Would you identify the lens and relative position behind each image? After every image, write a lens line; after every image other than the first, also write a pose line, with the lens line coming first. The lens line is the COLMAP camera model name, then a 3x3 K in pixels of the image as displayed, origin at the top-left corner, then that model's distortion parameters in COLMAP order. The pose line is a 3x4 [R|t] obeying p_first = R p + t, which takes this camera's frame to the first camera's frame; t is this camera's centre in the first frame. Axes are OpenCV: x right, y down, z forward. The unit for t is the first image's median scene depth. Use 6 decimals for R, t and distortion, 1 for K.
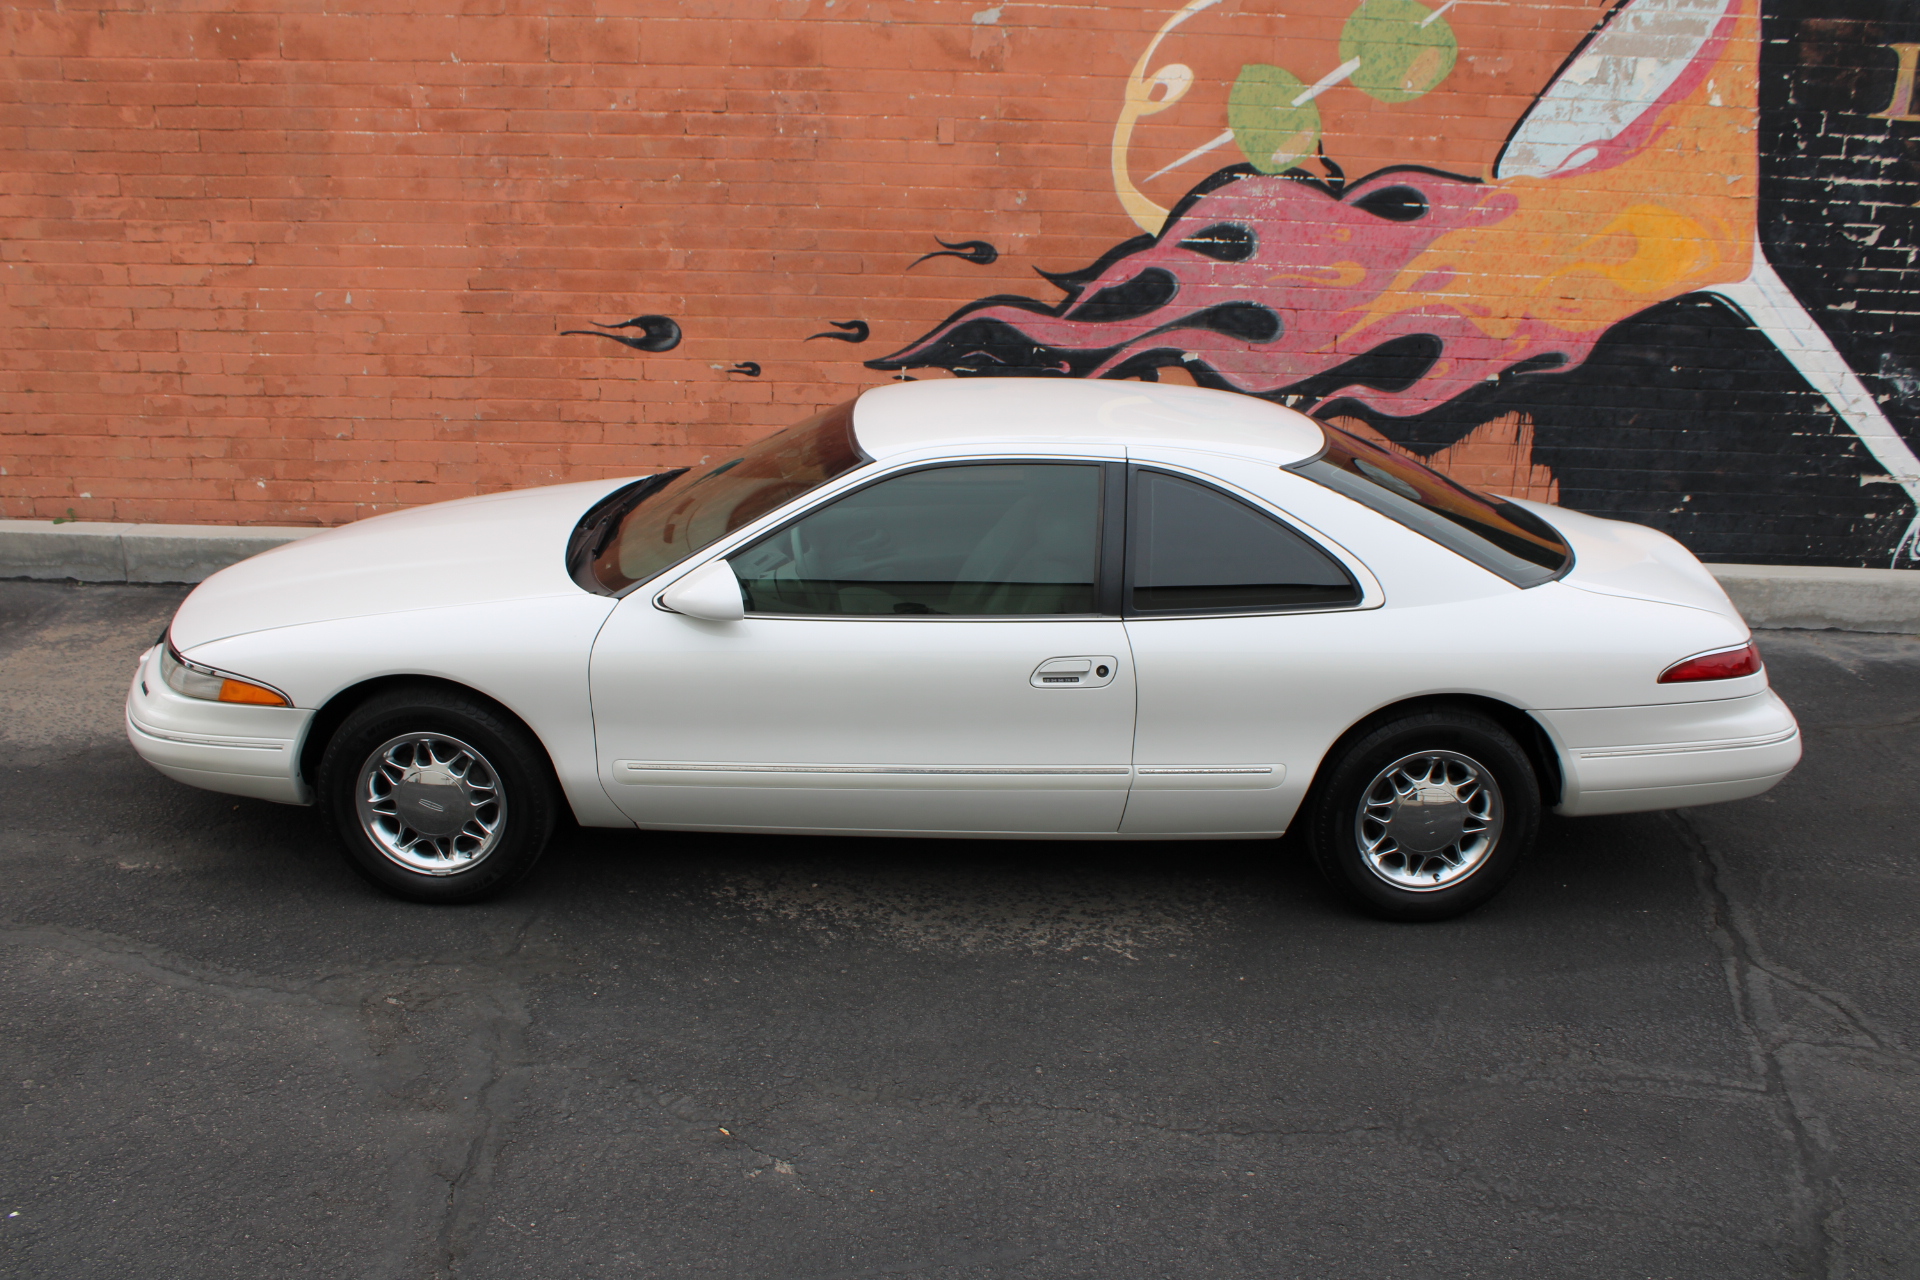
lens RADIAL K [[1599.4, 0, 958.3], [0, 1599.4, 622.8], [0, 0, 1]] dist [-0.159394, 0.142272]
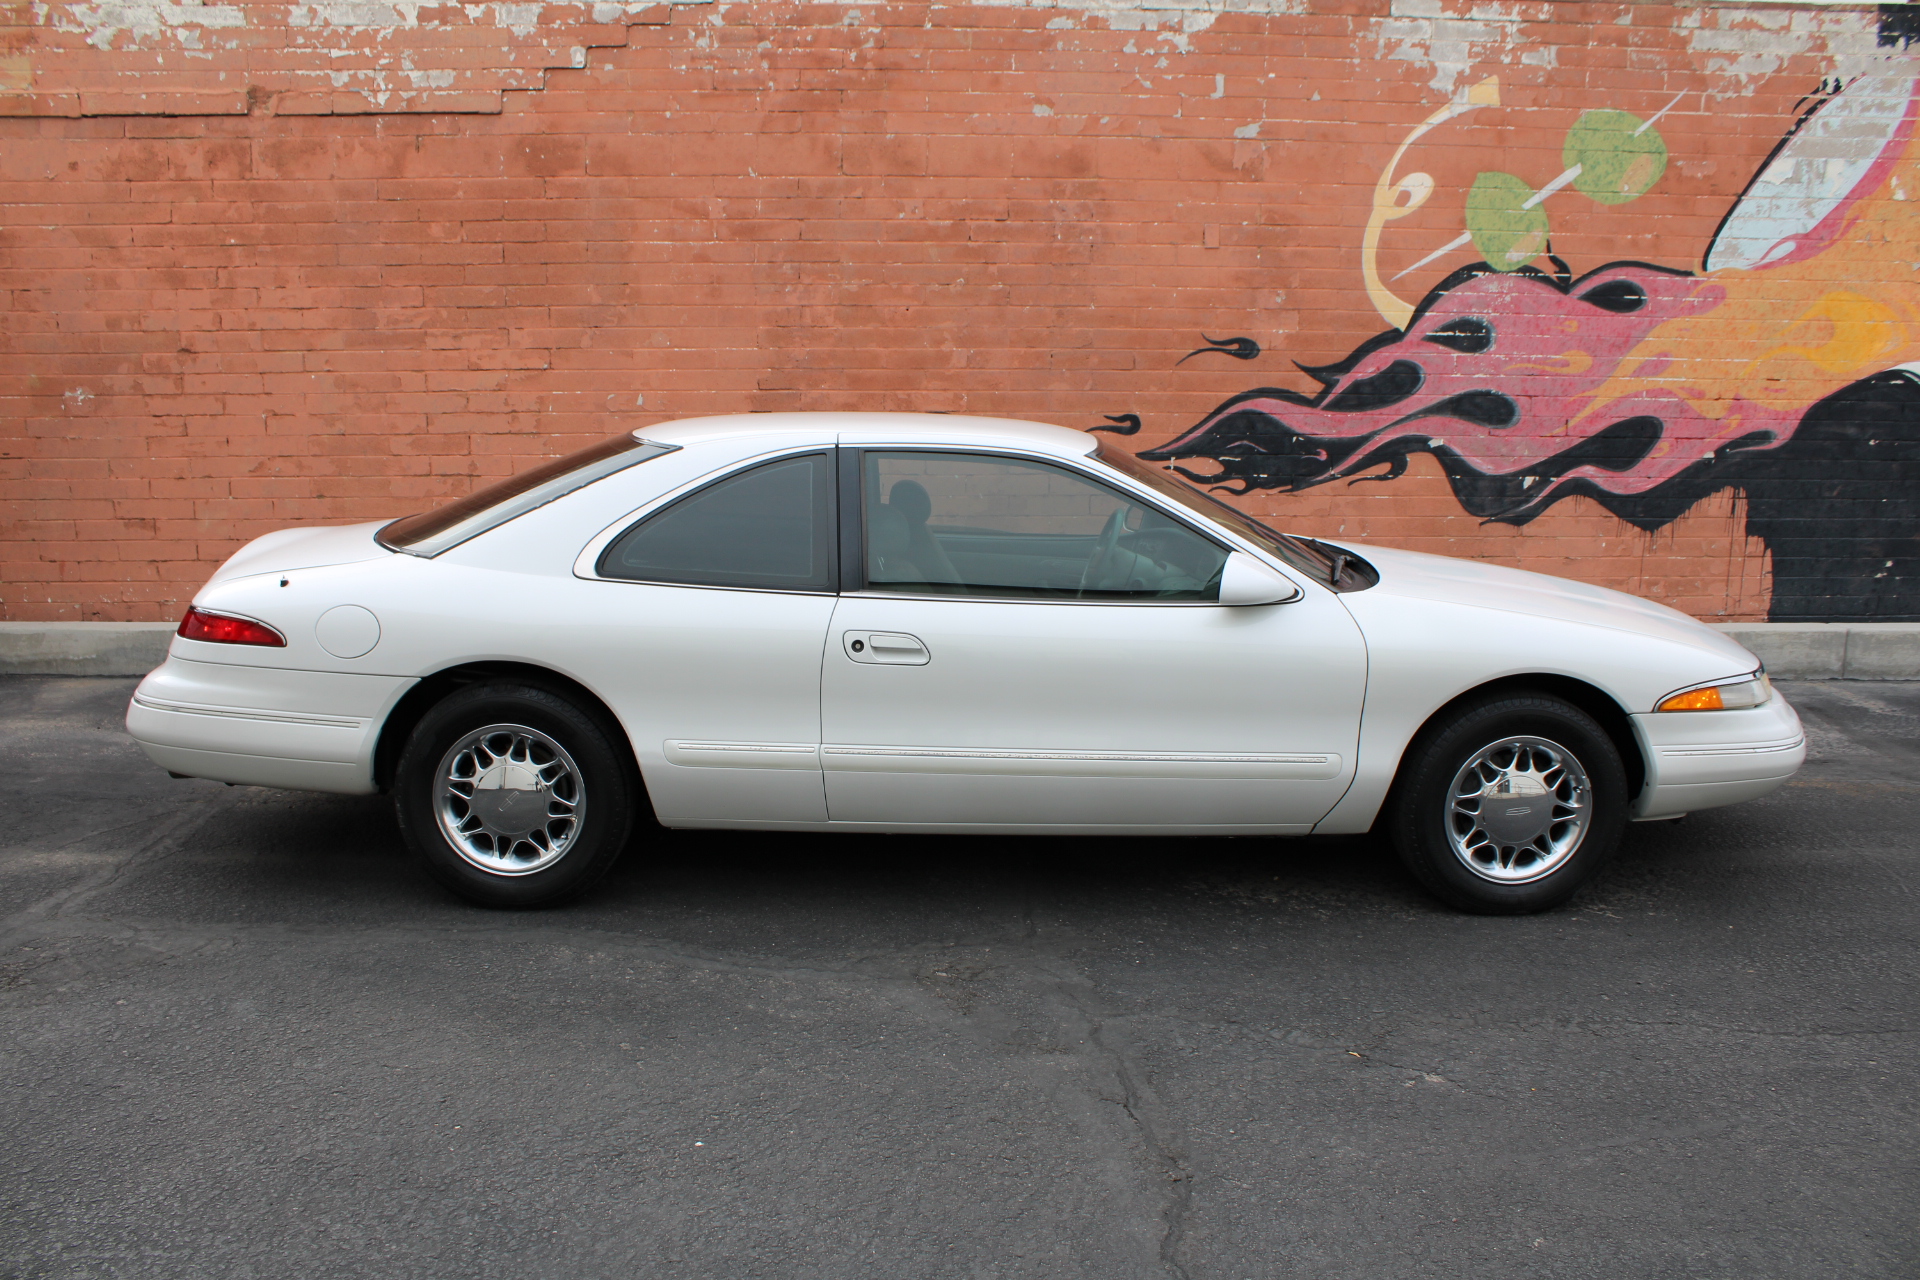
lens RADIAL K [[1599.4, 0, 952.5], [0, 1599.4, 631.4], [0, 0, 1]] dist [-0.159394, 0.142272]
pose [[0.999341, -0.029013, 0.021800, -0.210560], [0.031440, 0.992181, -0.120782, 0.077992], [-0.018125, 0.121387, 0.992440, -0.031149]]
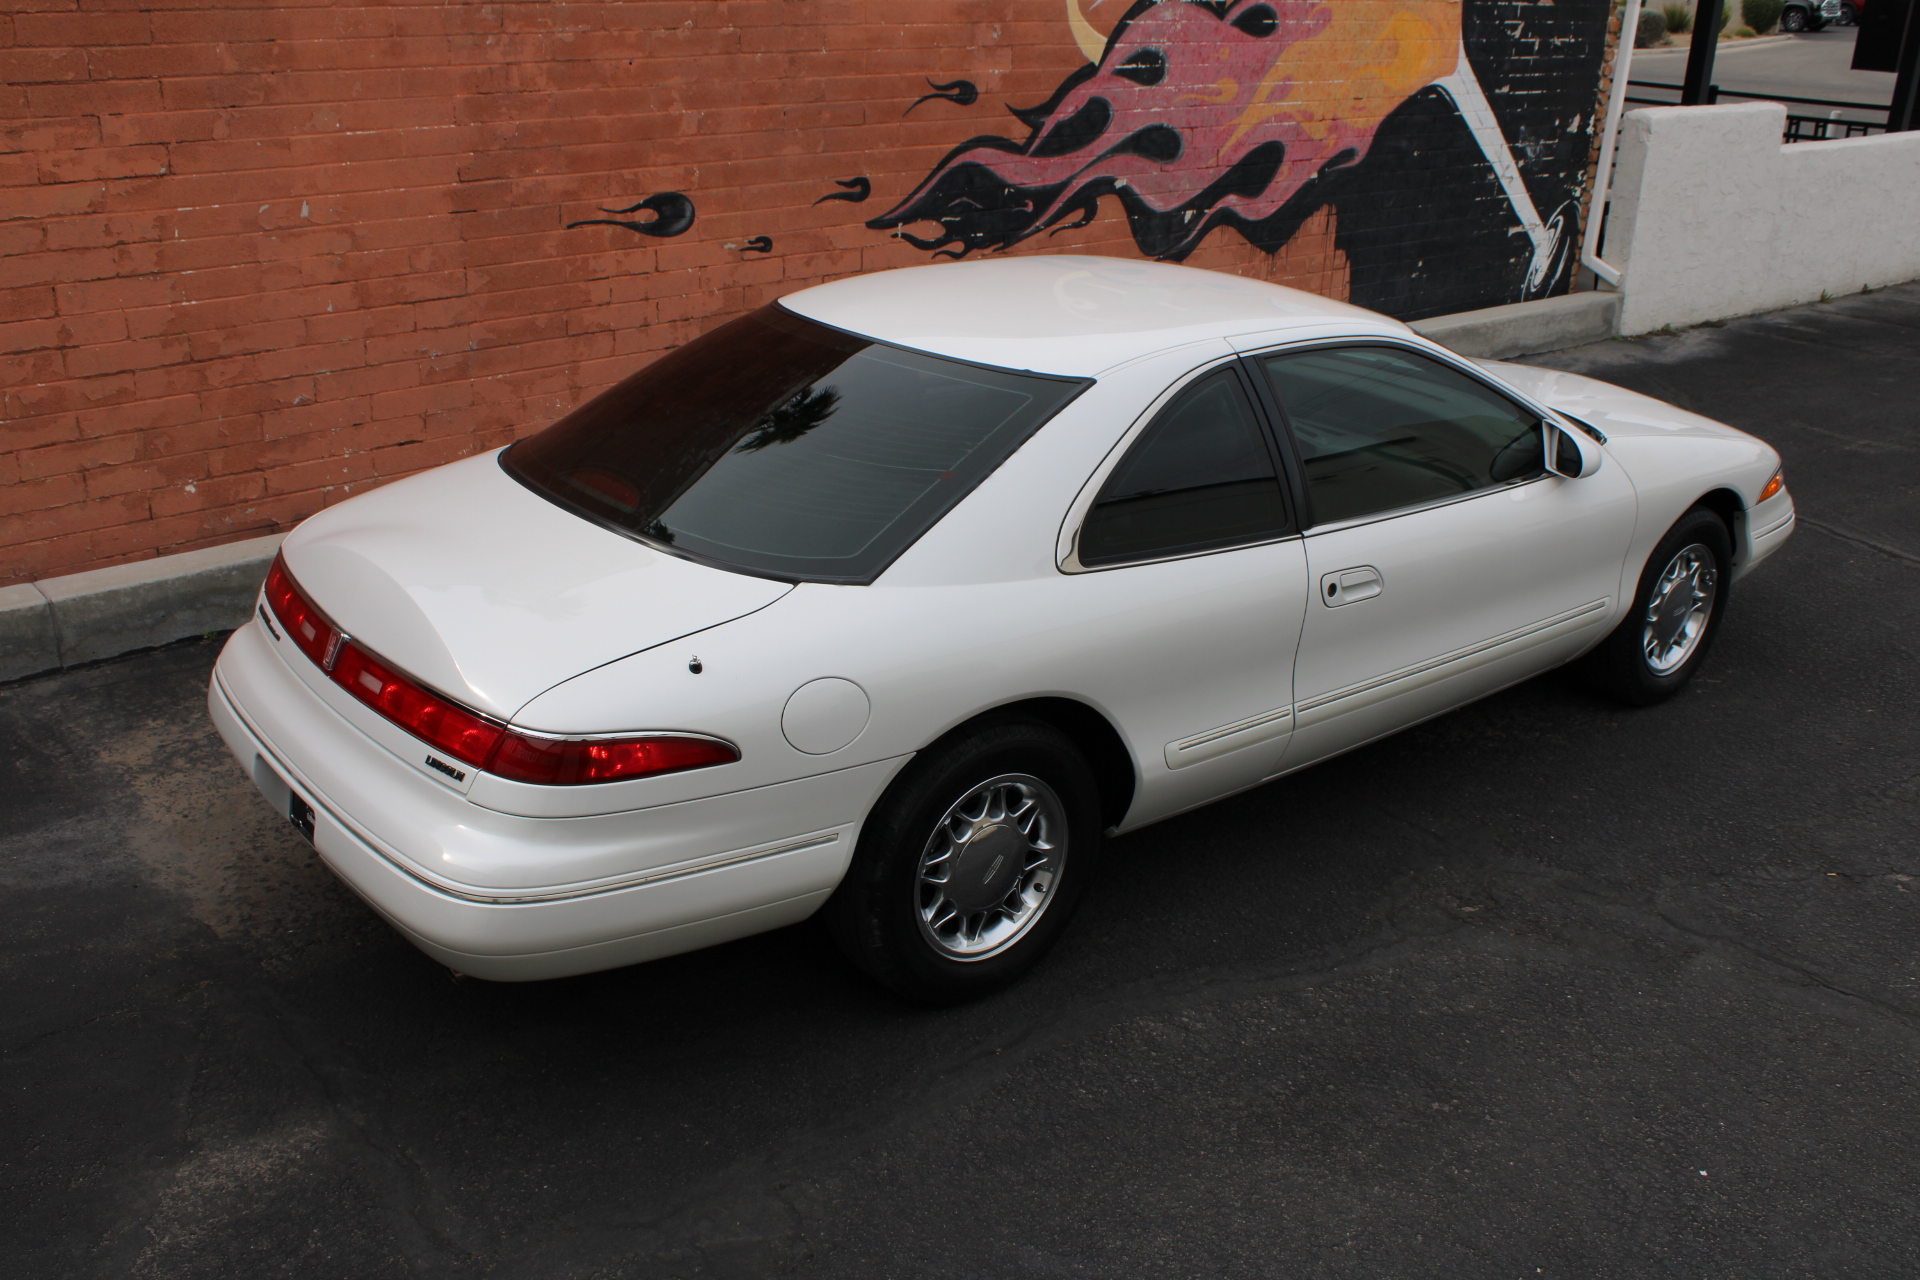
lens RADIAL K [[1738.4, 0, 950.8], [0, 1738.4, 640.5], [0, 0, 1]] dist [-0.148277, 0.148599]
pose [[0.780303, -0.247347, 0.574410, -0.658306], [0.184139, 0.968617, 0.166954, -0.089697], [-0.597679, -0.024504, 0.801361, 0.179515]]
